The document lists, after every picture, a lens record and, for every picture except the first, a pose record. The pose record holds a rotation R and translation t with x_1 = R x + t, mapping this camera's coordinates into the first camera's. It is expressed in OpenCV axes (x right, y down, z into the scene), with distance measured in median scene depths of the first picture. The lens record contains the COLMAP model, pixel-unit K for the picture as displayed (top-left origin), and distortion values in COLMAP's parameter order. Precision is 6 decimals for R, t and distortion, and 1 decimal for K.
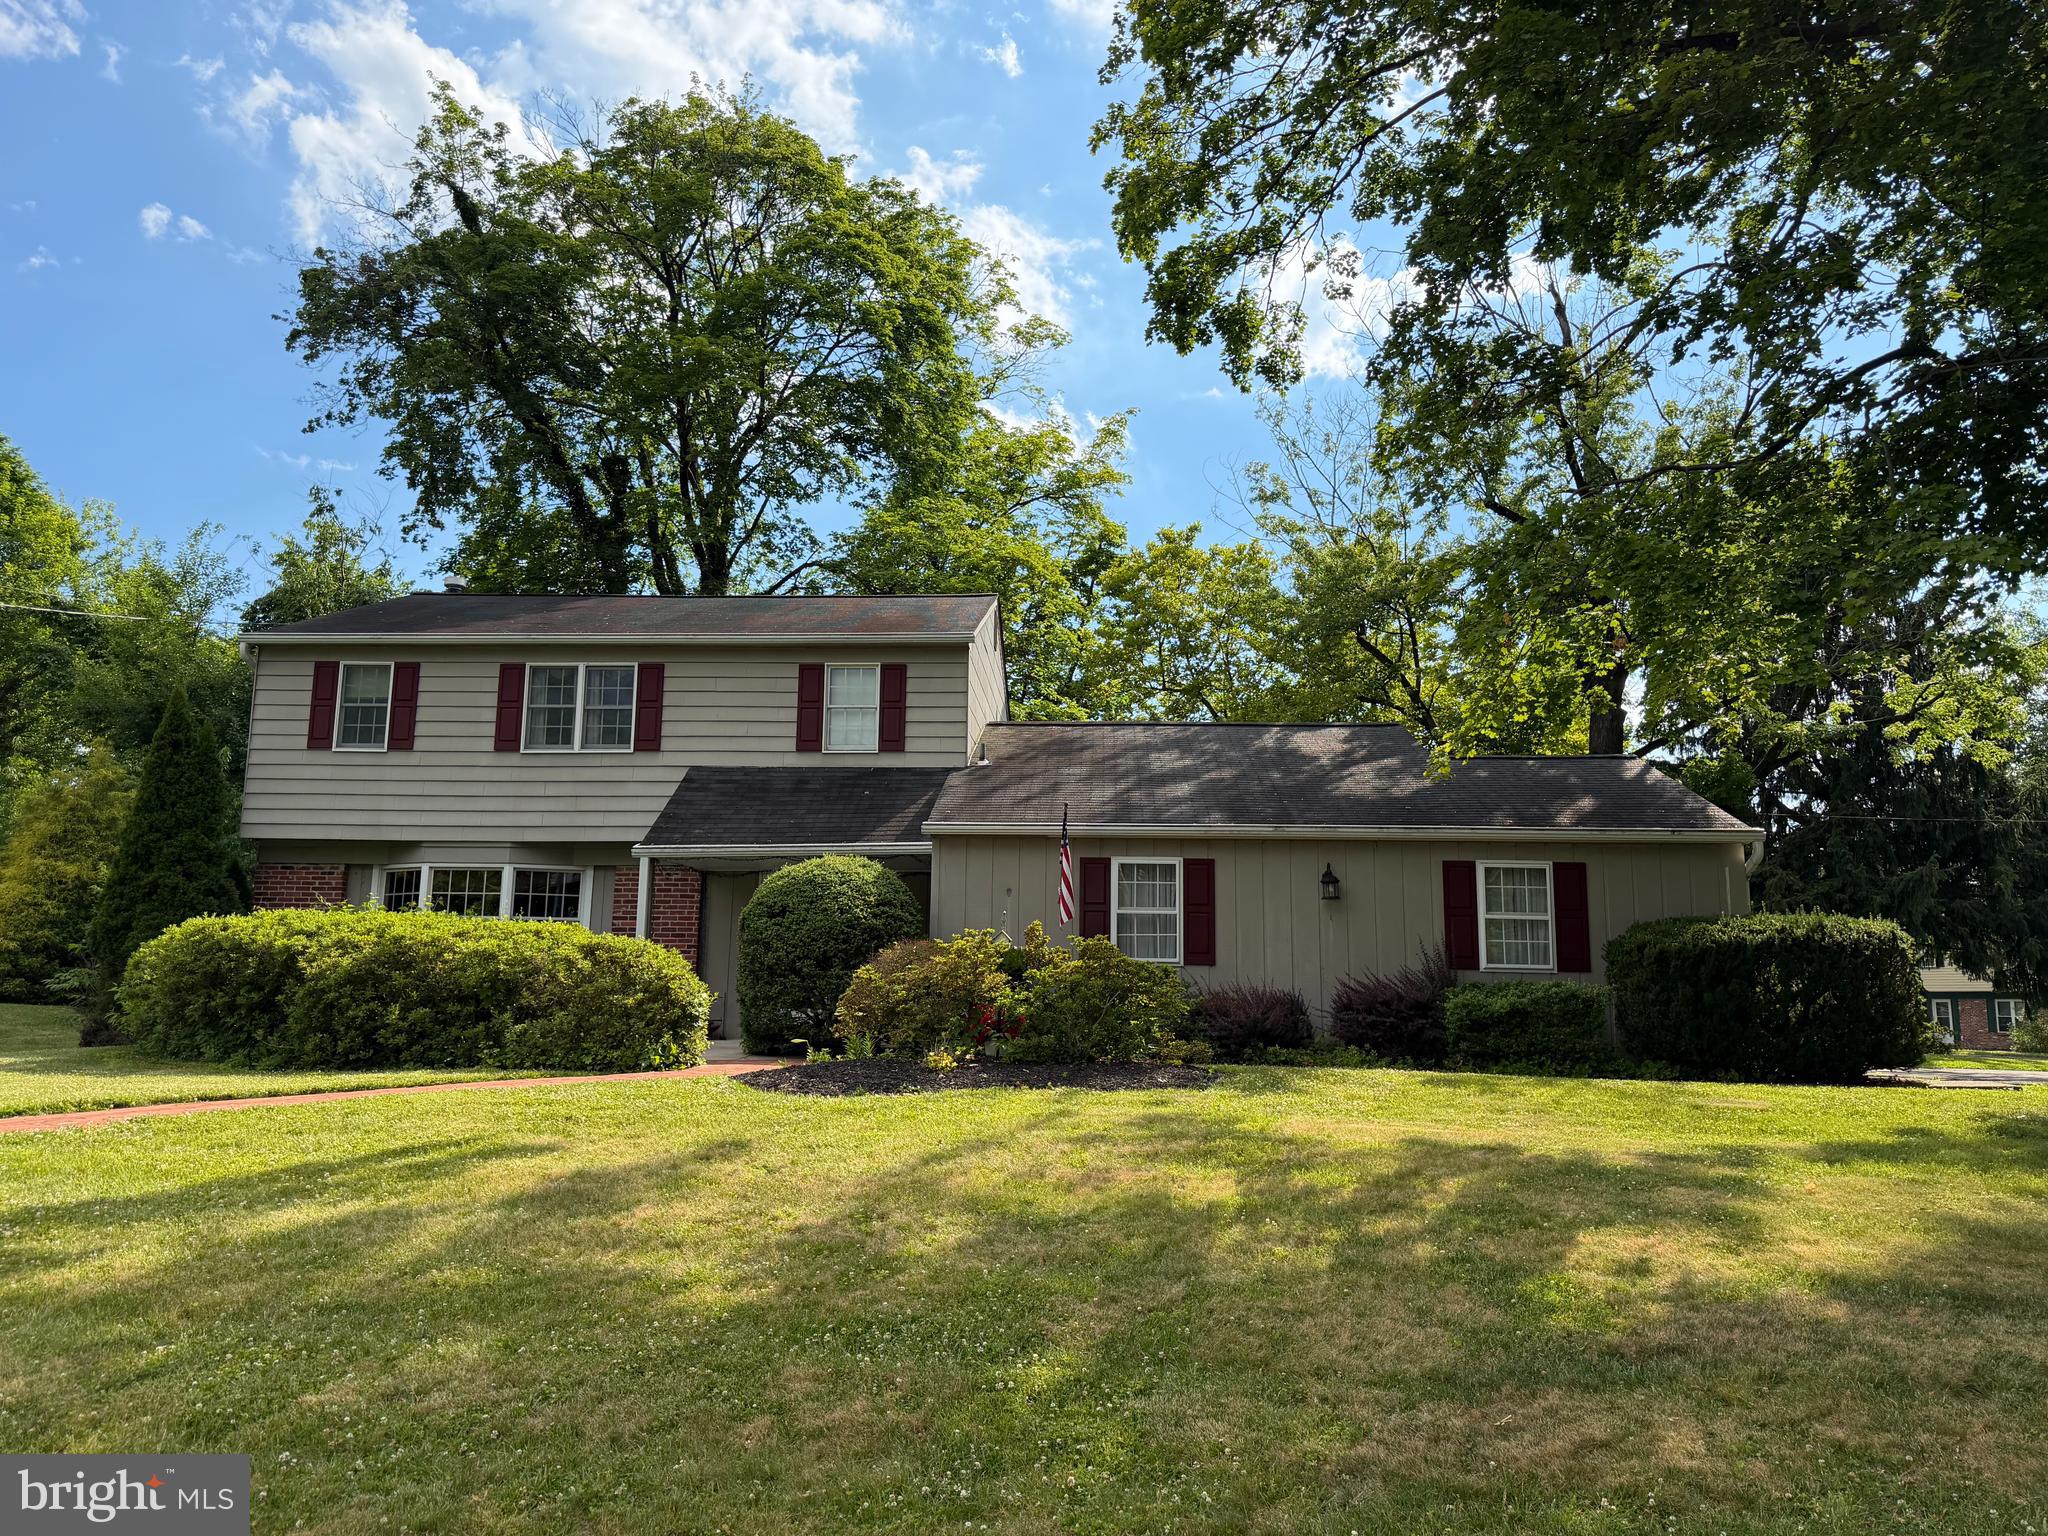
lens RADIAL K [[1435.5, 0, 1034.7], [0, 1435.5, 772.9], [0, 0, 1]] dist [0.106476, -0.178777]
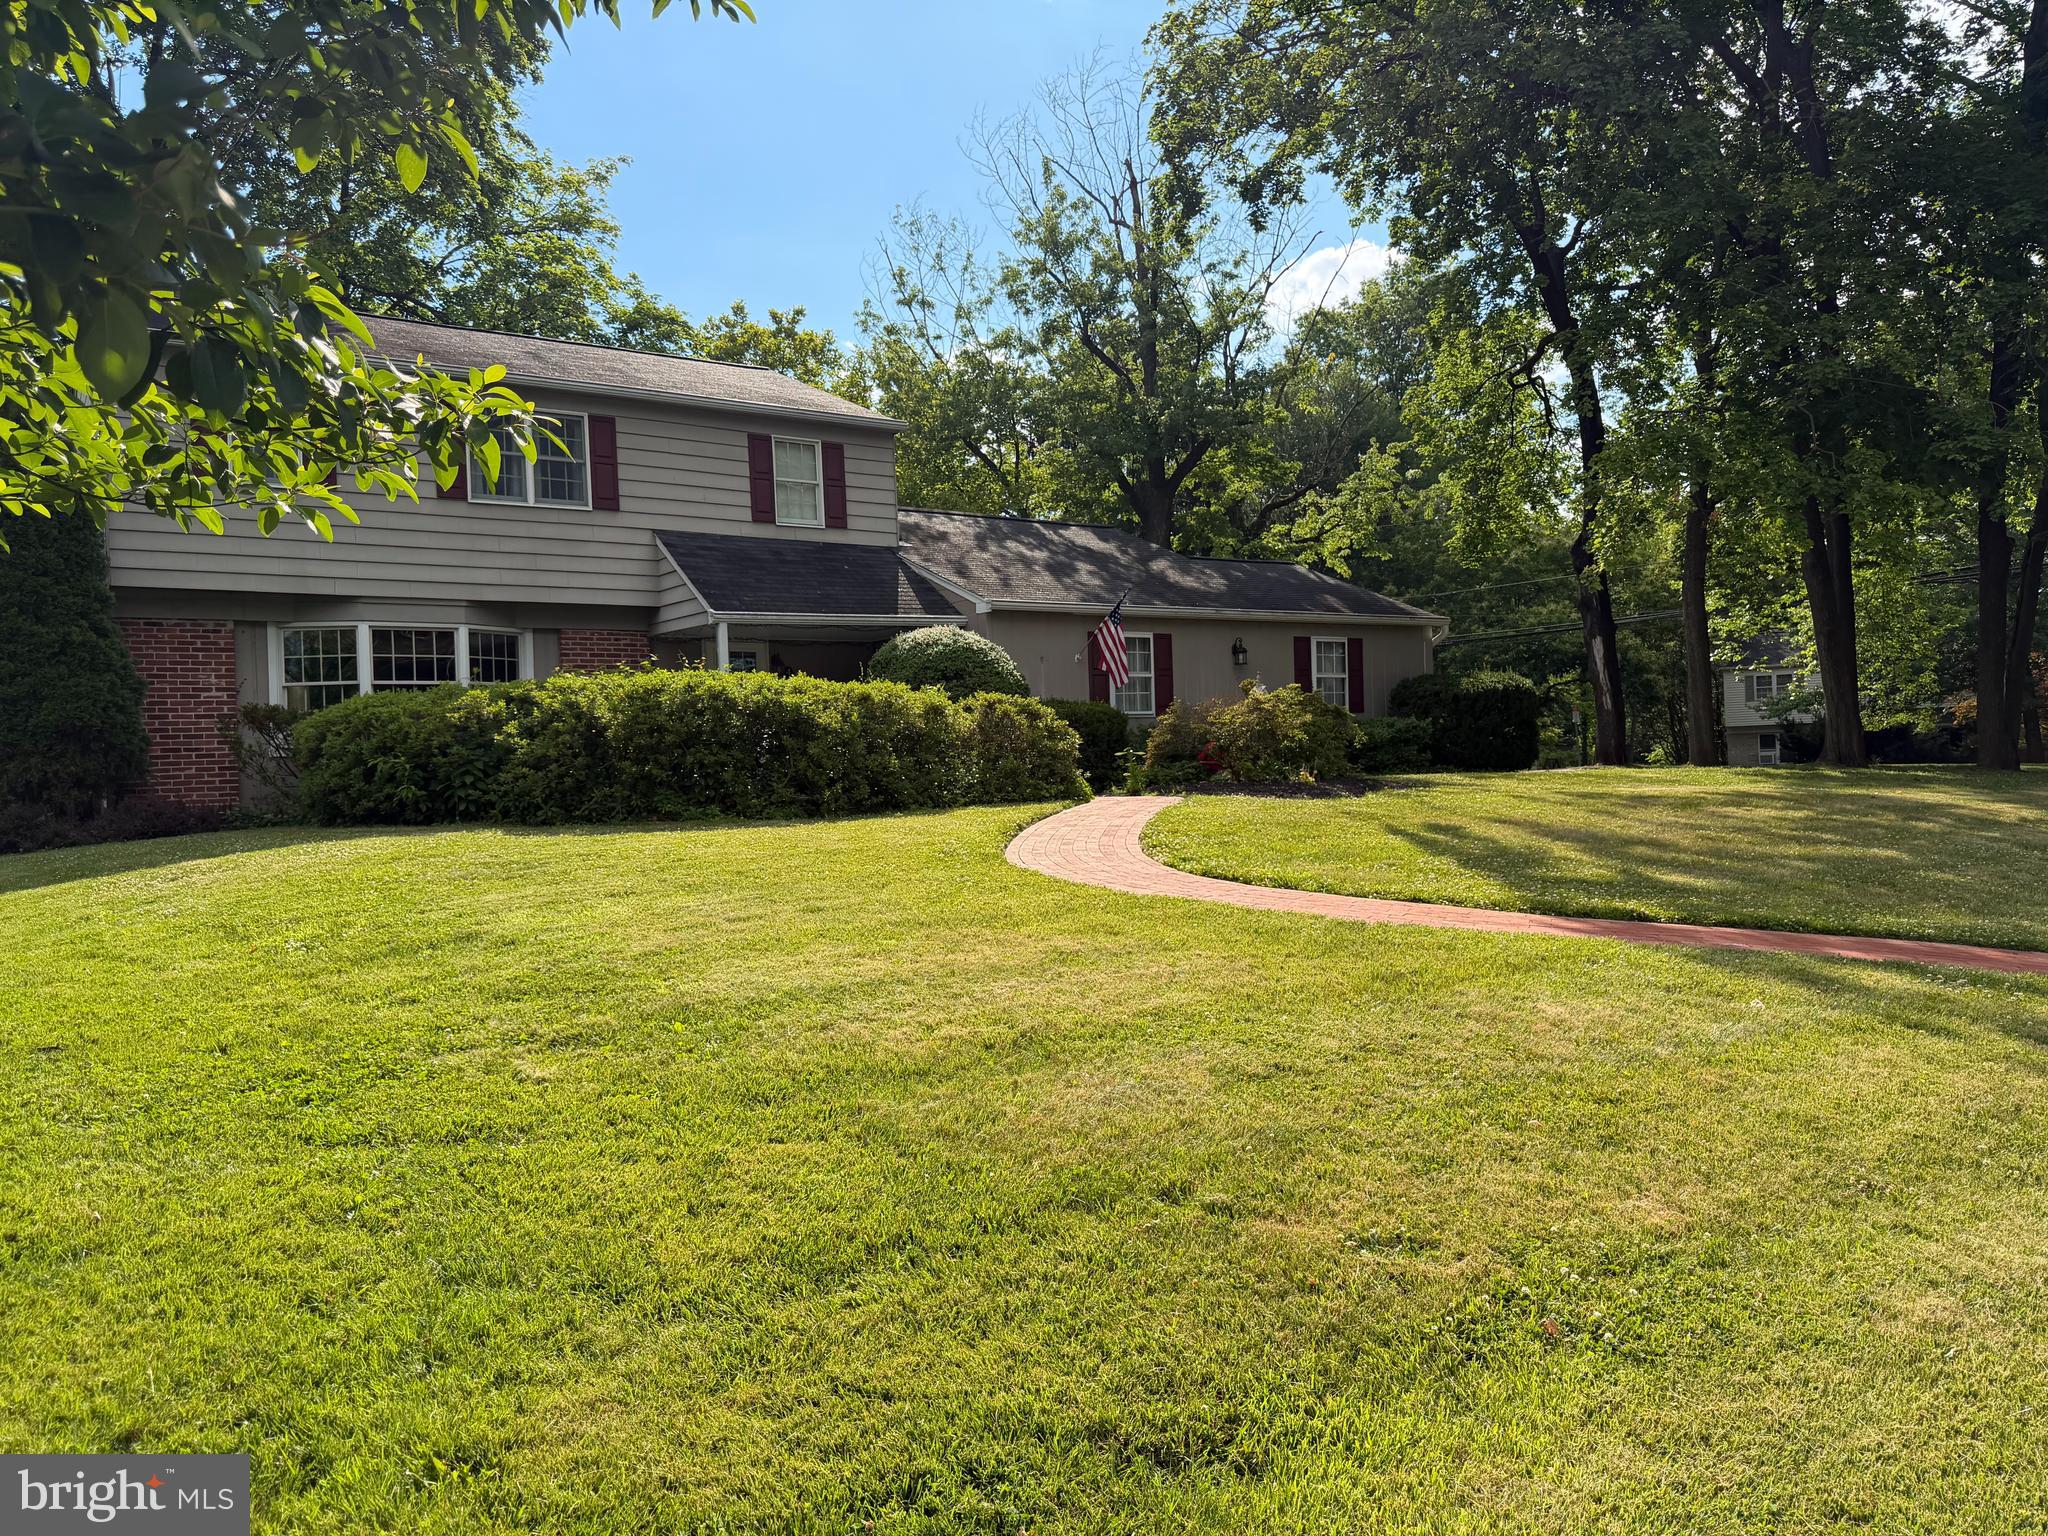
lens RADIAL K [[1435.5, 0, 1034.7], [0, 1435.5, 772.9], [0, 0, 1]] dist [0.106476, -0.178777]
pose [[0.744476, -0.054822, 0.665394, -0.709515], [-0.061105, 0.986845, 0.149675, -0.004212], [-0.664847, -0.152088, 0.731333, 0.076662]]
